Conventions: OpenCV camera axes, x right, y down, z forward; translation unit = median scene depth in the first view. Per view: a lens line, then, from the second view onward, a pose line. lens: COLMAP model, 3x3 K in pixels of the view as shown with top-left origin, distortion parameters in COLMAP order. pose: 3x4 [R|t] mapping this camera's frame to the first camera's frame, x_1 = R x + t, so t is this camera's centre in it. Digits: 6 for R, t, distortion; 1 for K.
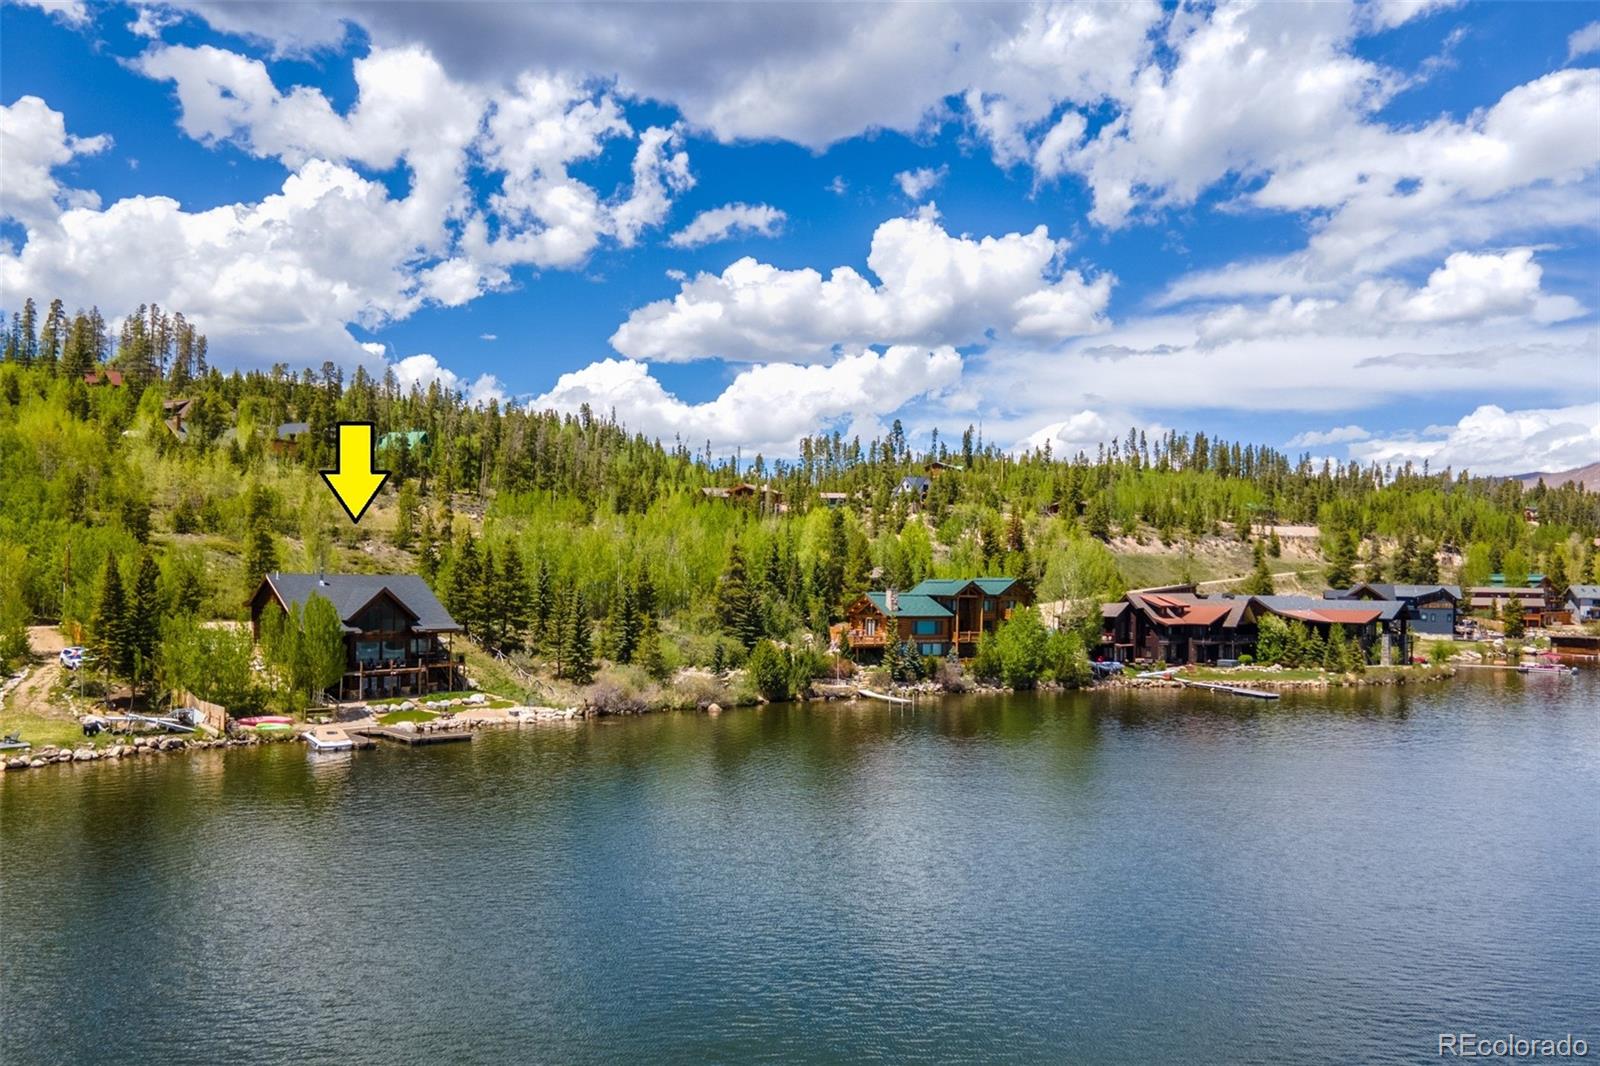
lens RADIAL K [[1110.4, 0, 795.9], [0, 1110.4, 559.3], [0, 0, 1]] dist [-0.039974, 0.070682]
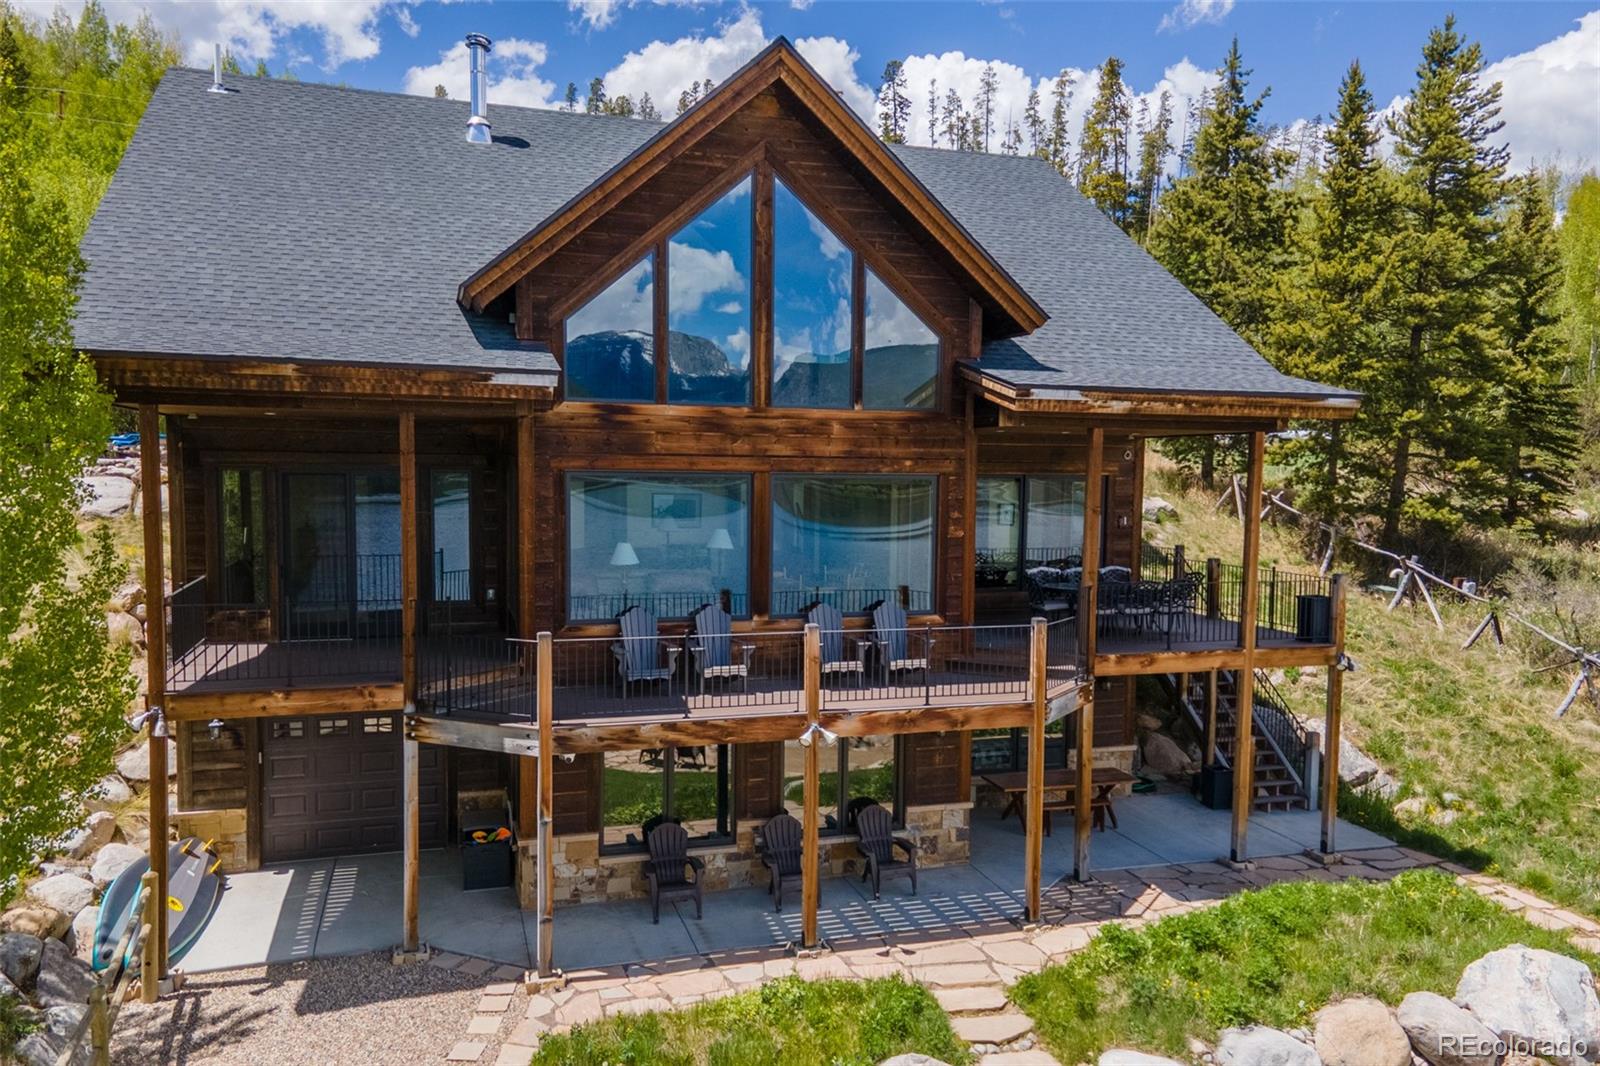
lens RADIAL K [[1110.4, 0, 795.9], [0, 1110.4, 559.3], [0, 0, 1]] dist [-0.039974, 0.070682]
pose [[0.857718, 0.044515, -0.512190, -0.297375], [0.008076, 0.994955, 0.099997, 0.069406], [0.514057, -0.089906, 0.853031, 0.873300]]
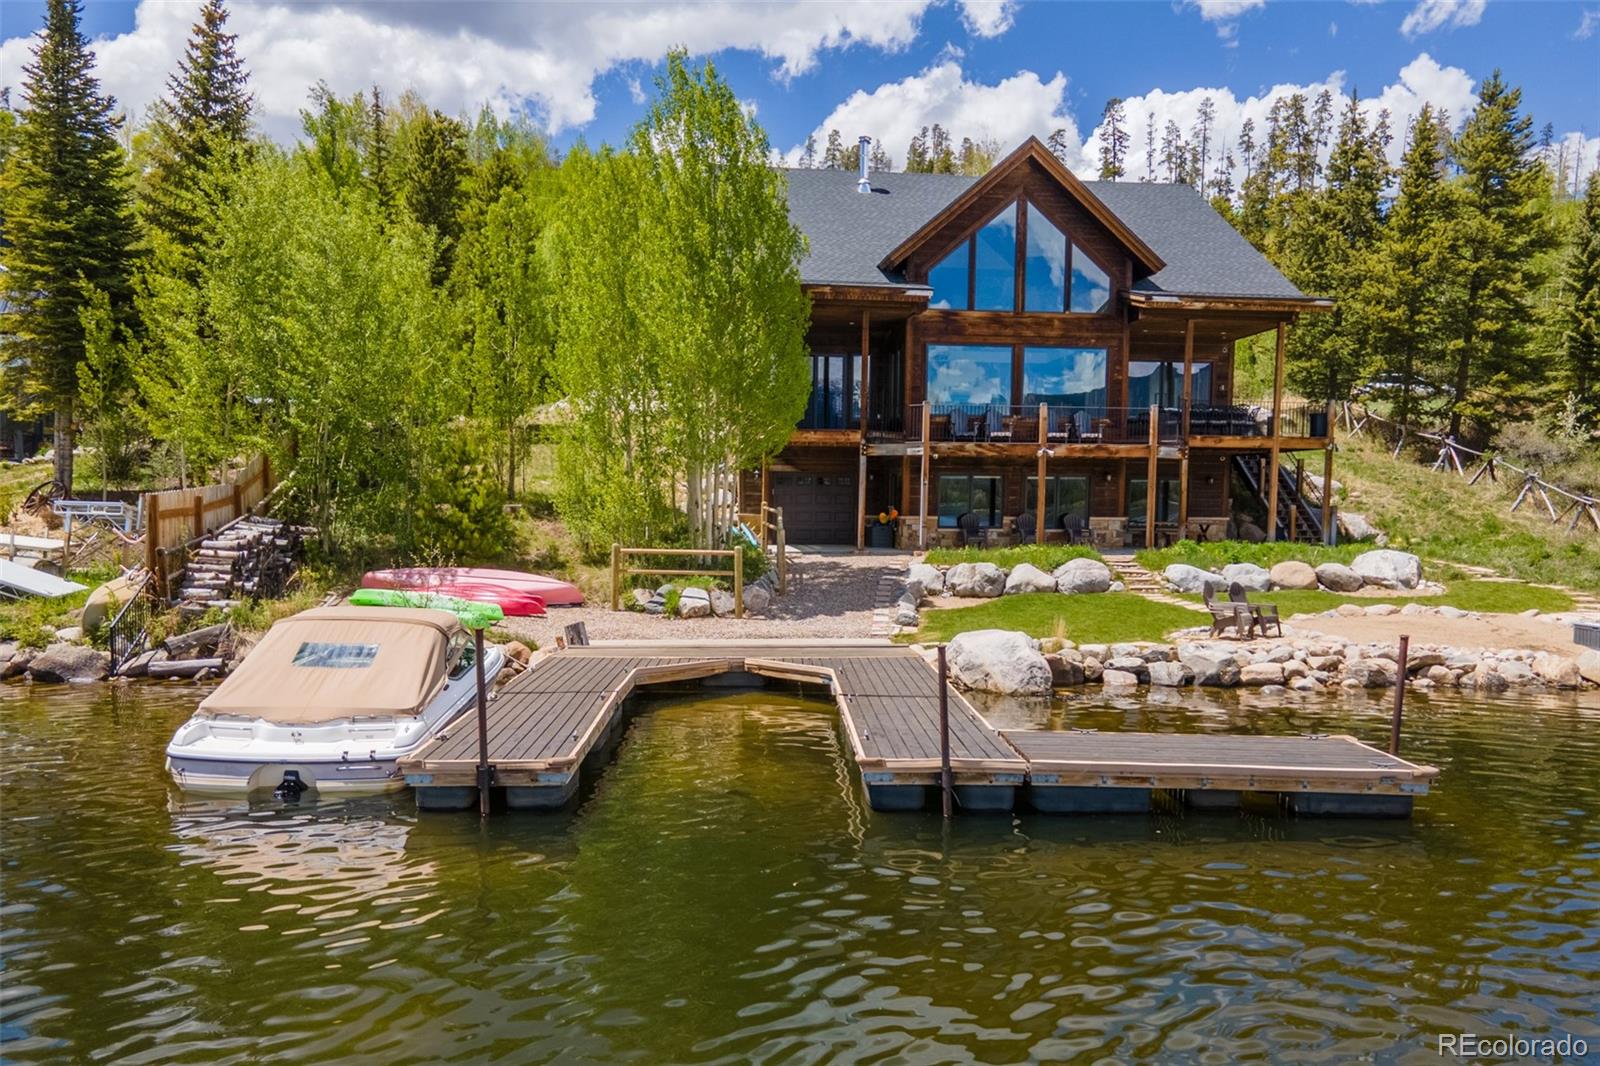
lens RADIAL K [[1101.9, 0, 798.7], [0, 1101.9, 601.5], [0, 0, 1]] dist [0.003862, -0.000633]
pose [[0.745837, 0.058150, -0.663586, -0.223856], [0.010970, 0.994975, 0.099519, 0.108318], [0.666038, -0.081505, 0.741451, 0.739106]]
